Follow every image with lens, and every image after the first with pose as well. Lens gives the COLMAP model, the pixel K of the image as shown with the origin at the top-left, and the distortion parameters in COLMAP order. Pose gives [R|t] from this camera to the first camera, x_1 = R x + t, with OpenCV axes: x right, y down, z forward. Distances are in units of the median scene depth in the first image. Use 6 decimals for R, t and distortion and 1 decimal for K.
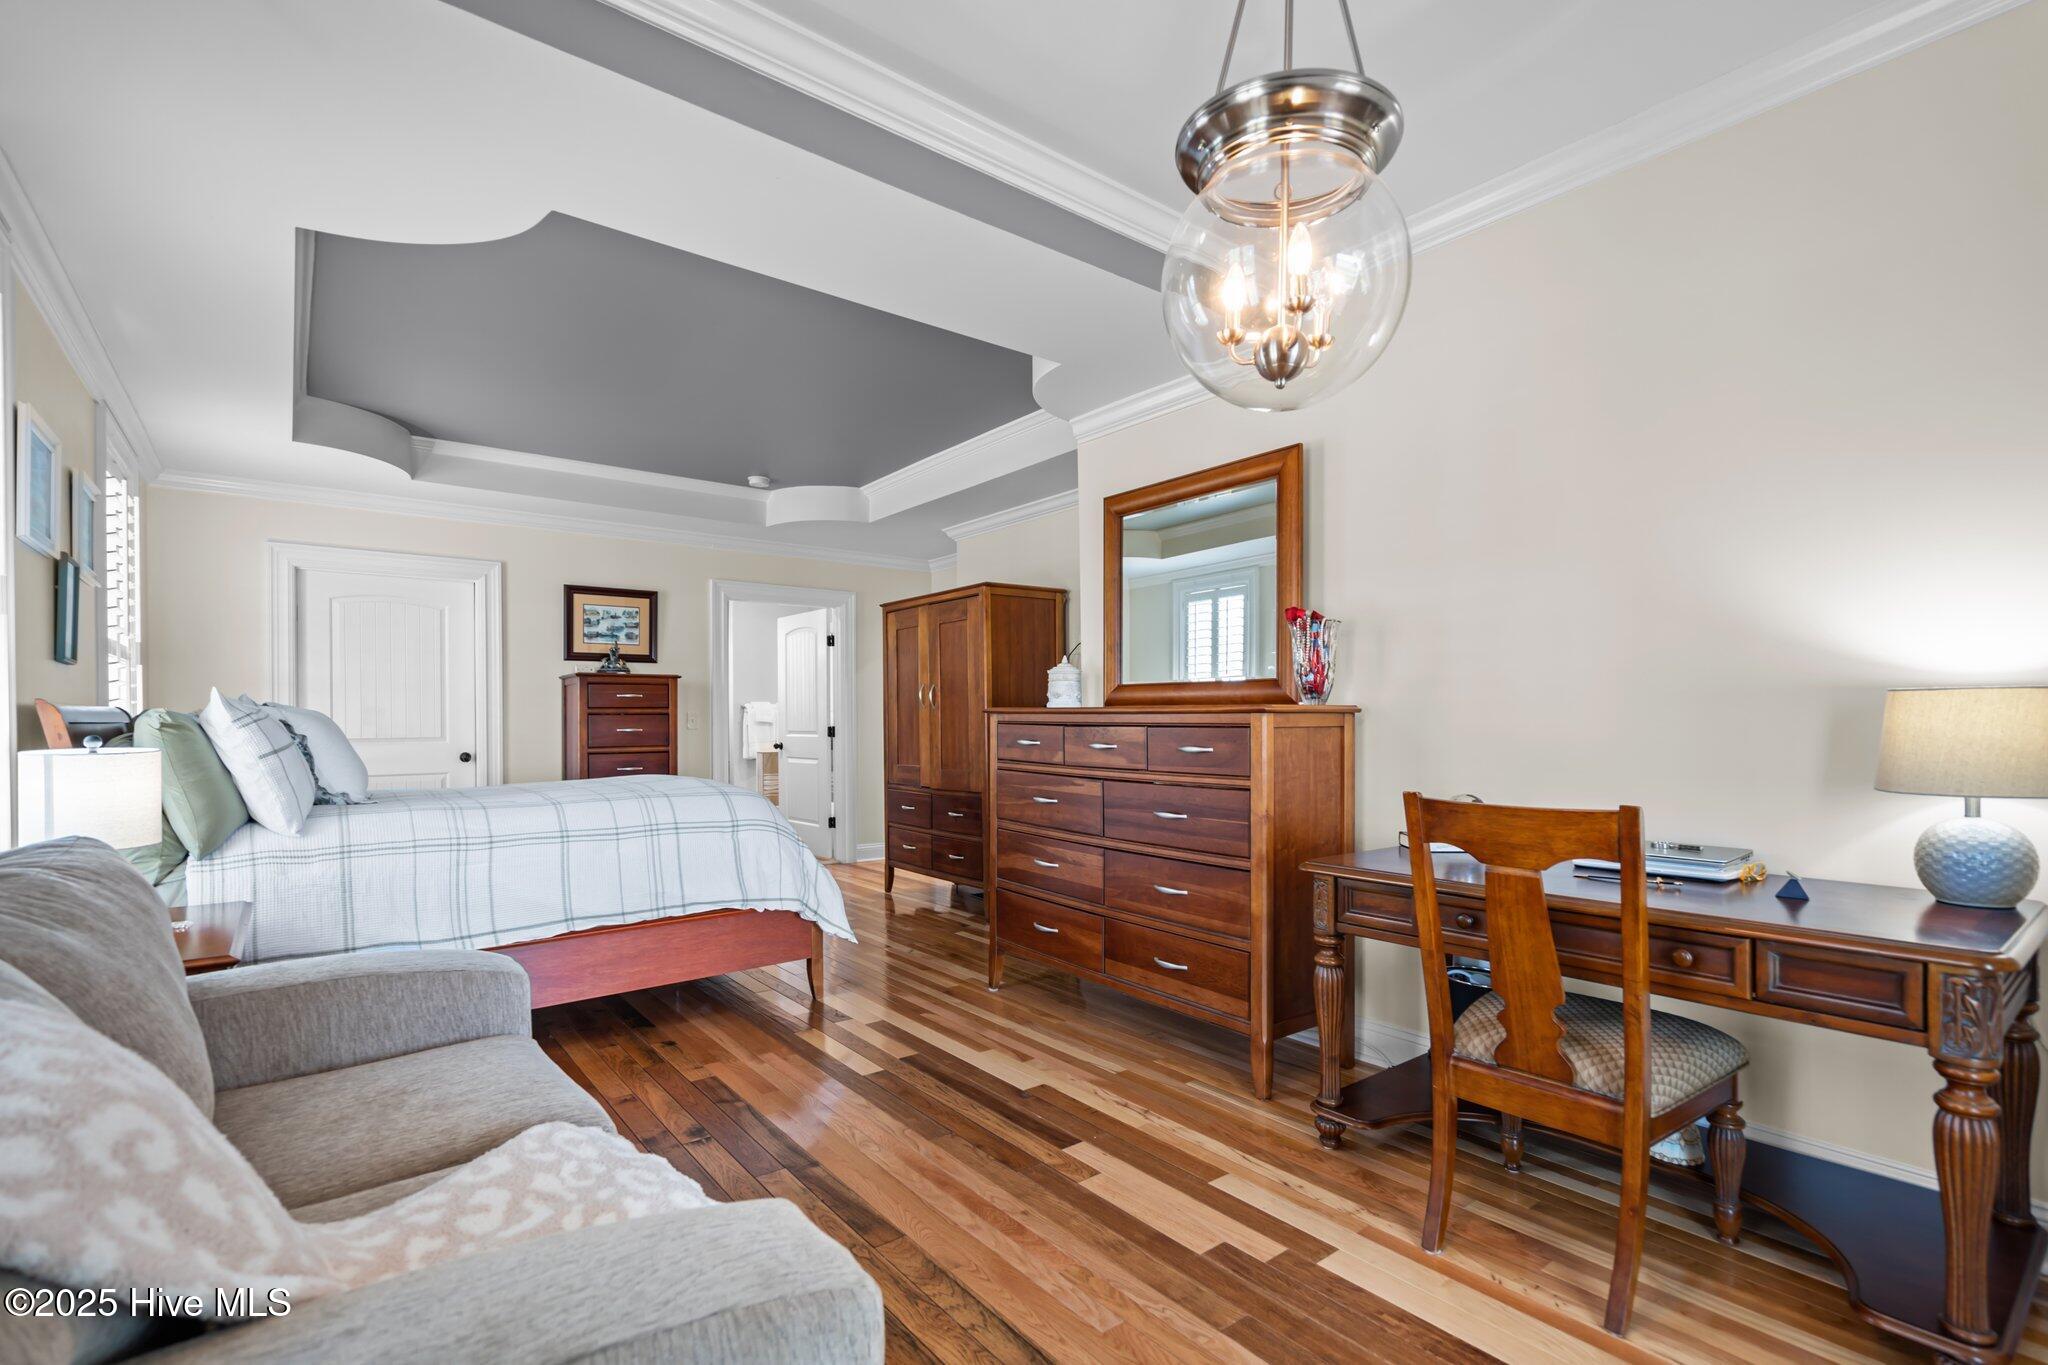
lens RADIAL K [[942.1, 0, 1028.8], [0, 942.1, 717.9], [0, 0, 1]] dist [0.000439, 0.000021]
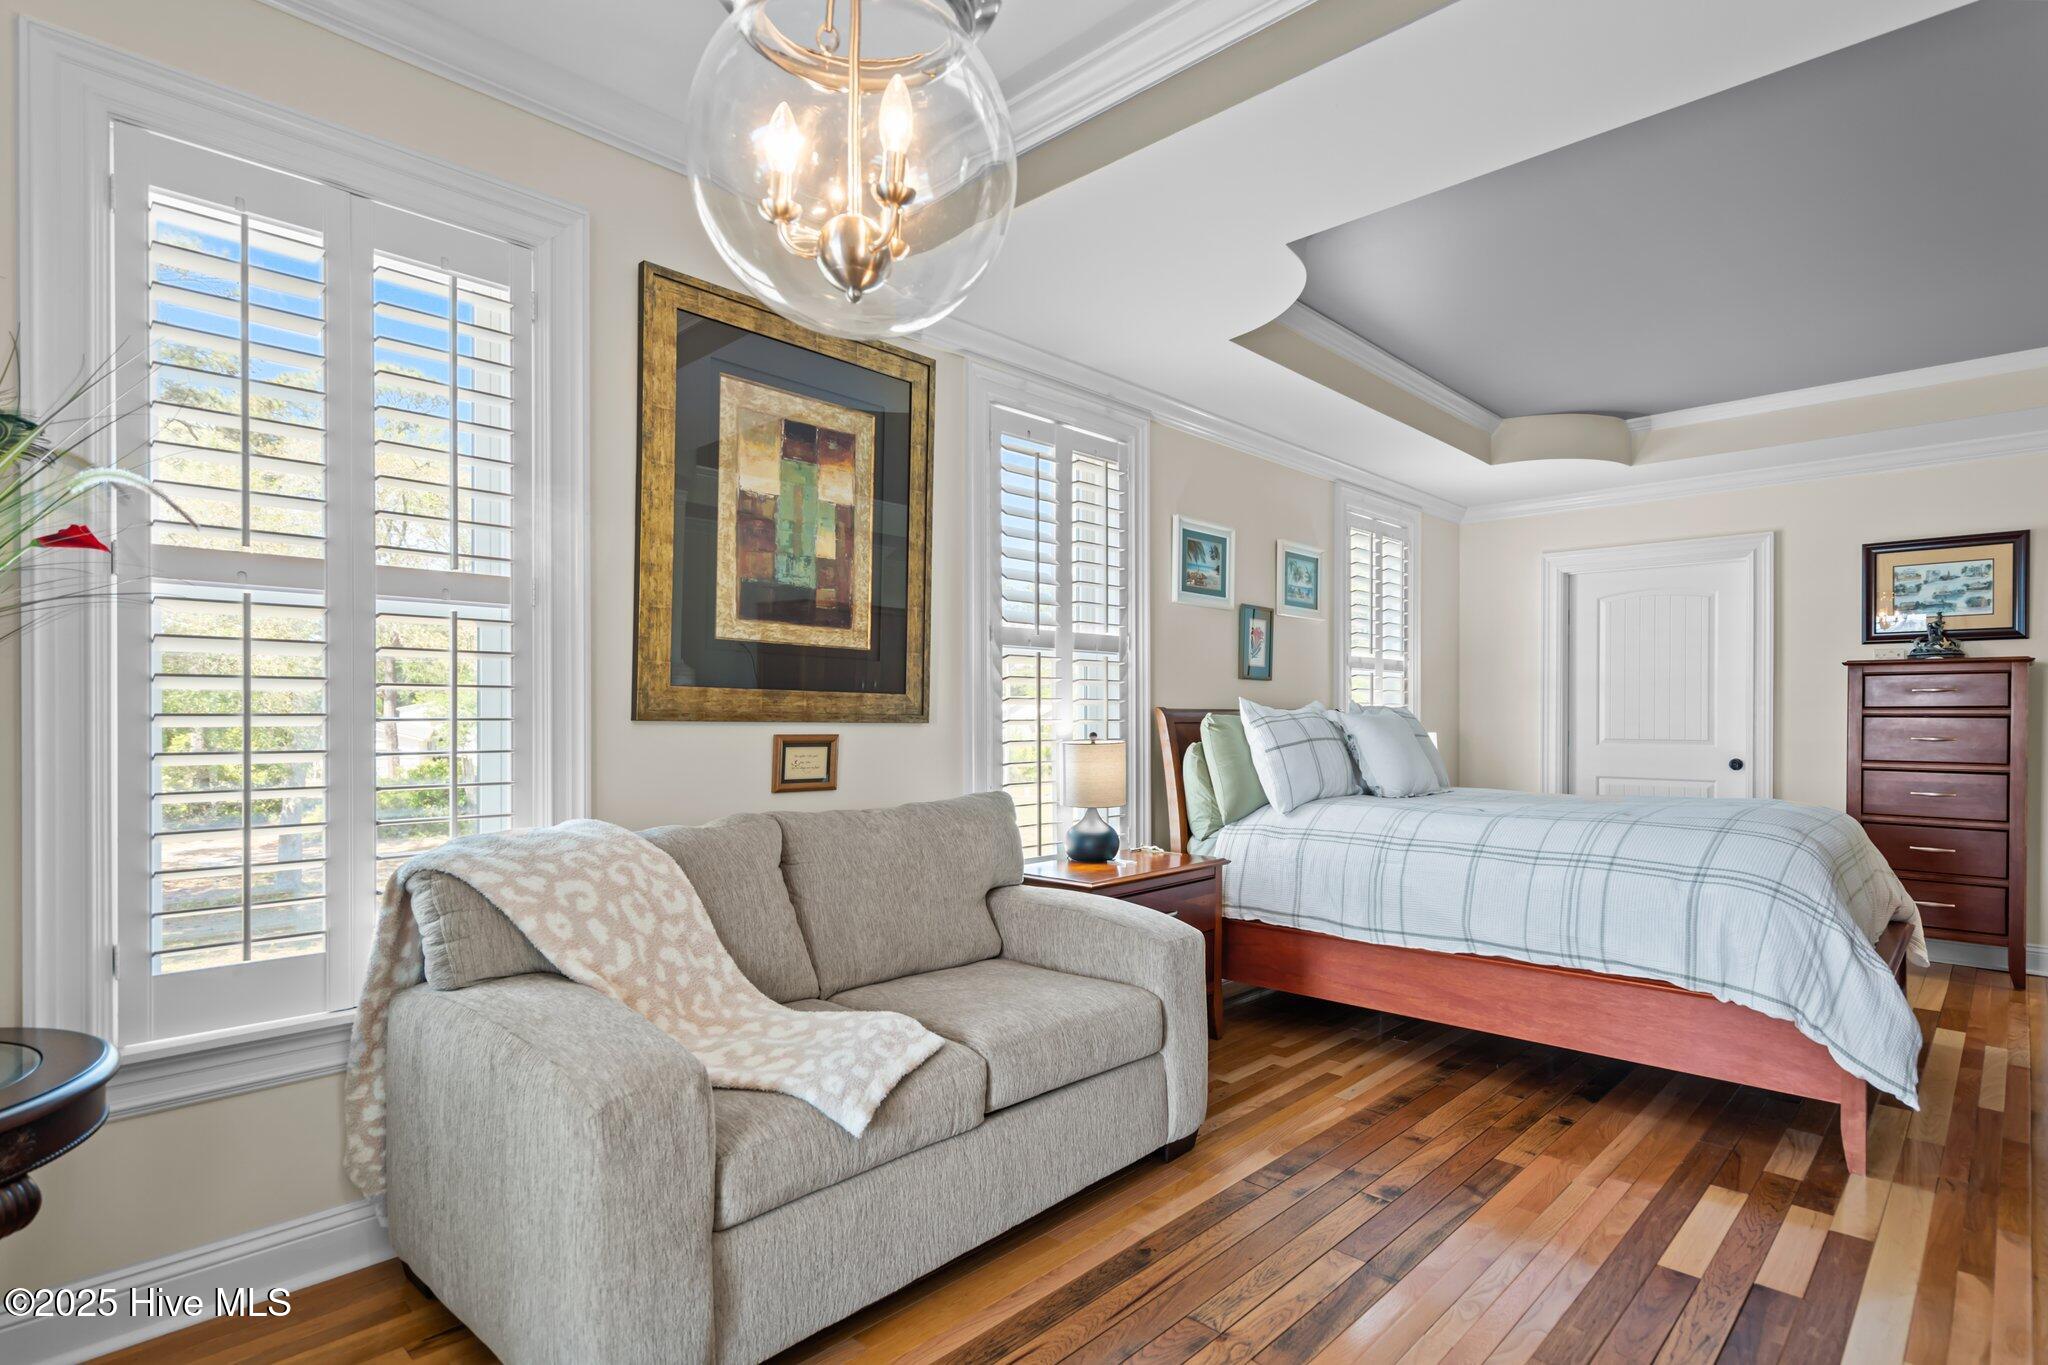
lens RADIAL K [[1026.0, 0, 1027.5], [0, 1026.0, 715.0], [0, 0, 1]] dist [-0.003170, -0.000664]
pose [[0.132586, 0.007271, -0.991145, 0.401106], [-0.004423, 0.999967, 0.006744, -0.011483], [0.991162, 0.003489, 0.132614, 0.380438]]
